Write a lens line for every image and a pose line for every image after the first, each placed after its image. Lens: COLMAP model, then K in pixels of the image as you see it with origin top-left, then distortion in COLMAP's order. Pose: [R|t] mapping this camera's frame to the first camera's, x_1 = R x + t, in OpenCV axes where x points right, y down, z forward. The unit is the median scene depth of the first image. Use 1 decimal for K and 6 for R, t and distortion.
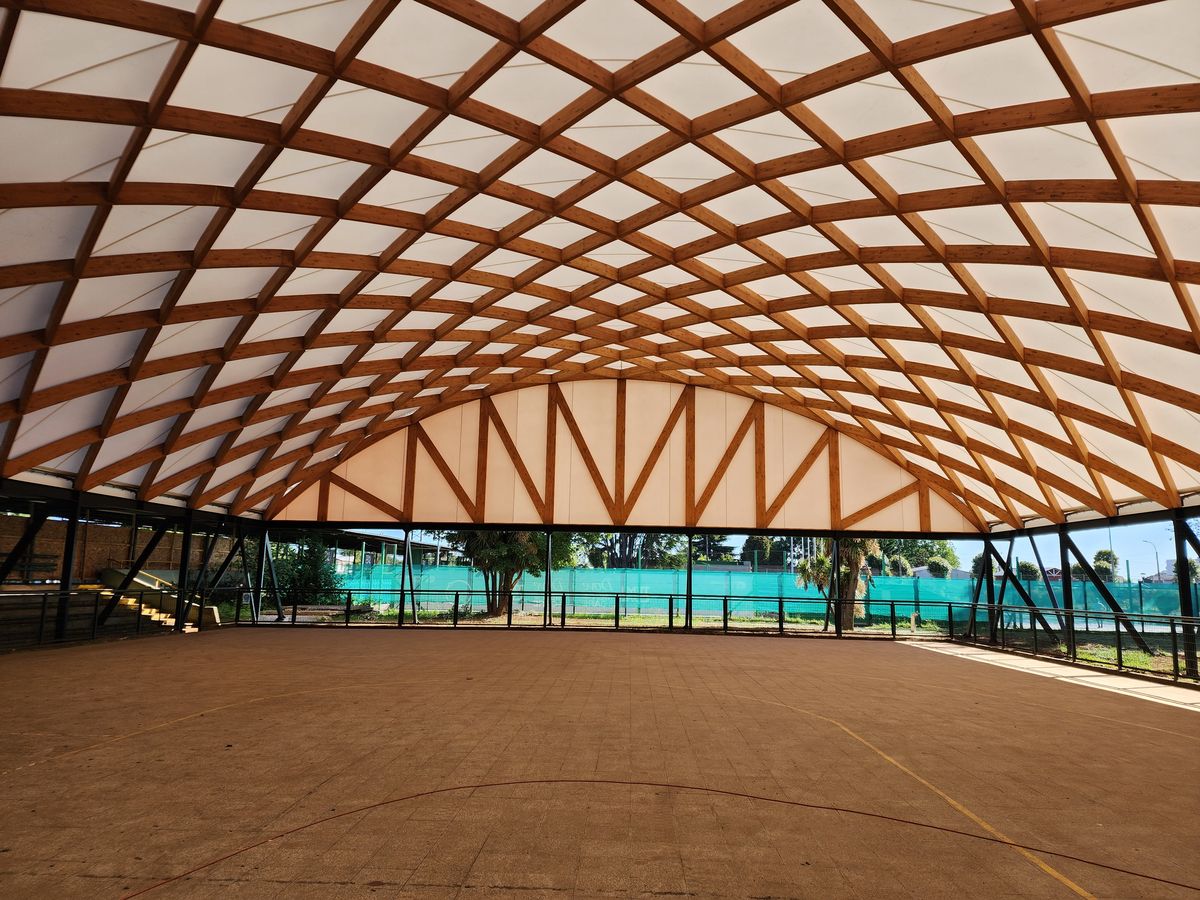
lens RADIAL K [[892.7, 0, 591.4], [0, 892.7, 456.9], [0, 0, 1]] dist [0.077033, -0.001597]
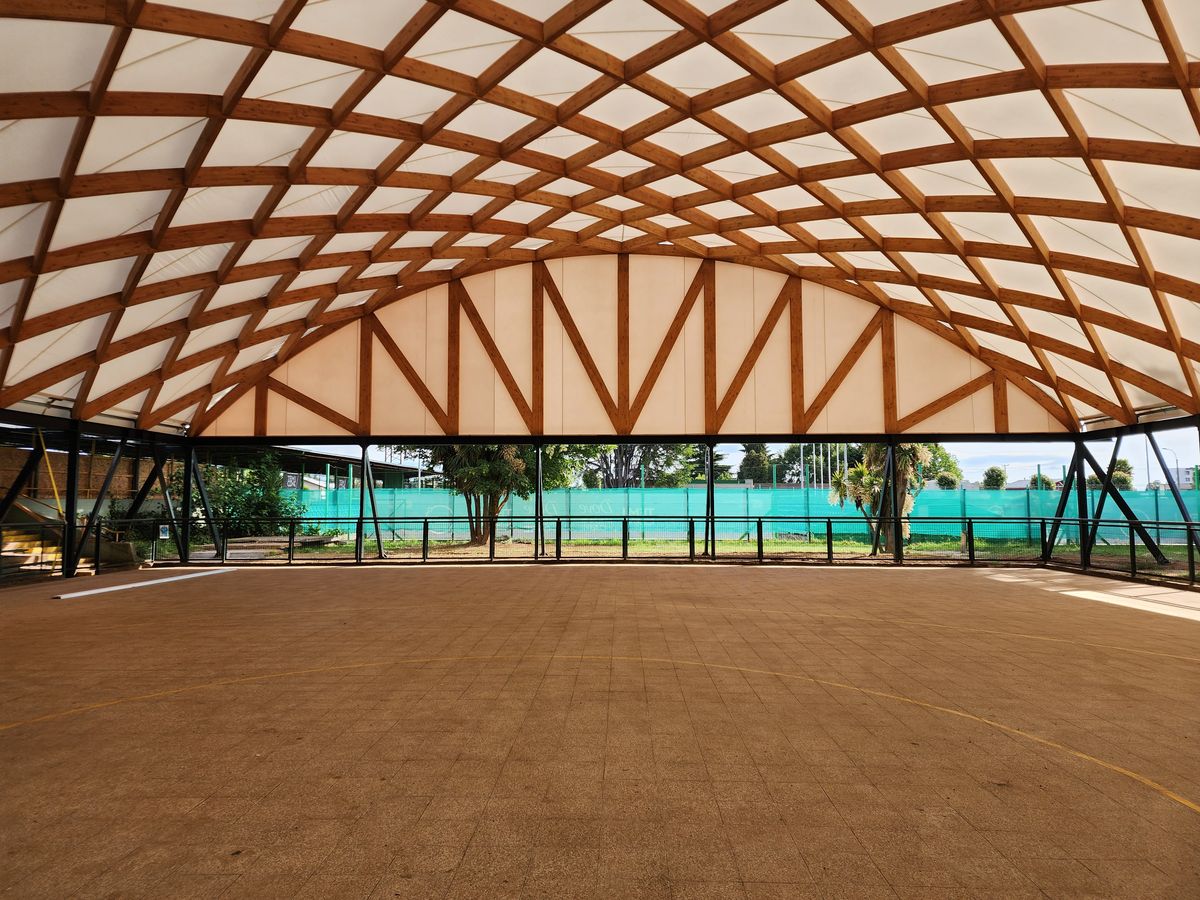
lens RADIAL K [[892.7, 0, 591.4], [0, 892.7, 454.2], [0, 0, 1]] dist [0.077033, -0.001597]
pose [[0.999650, -0.021558, -0.015350, 0.013142], [0.022788, 0.996118, 0.085027, 0.023188], [0.013458, -0.085348, 0.996260, 0.175710]]
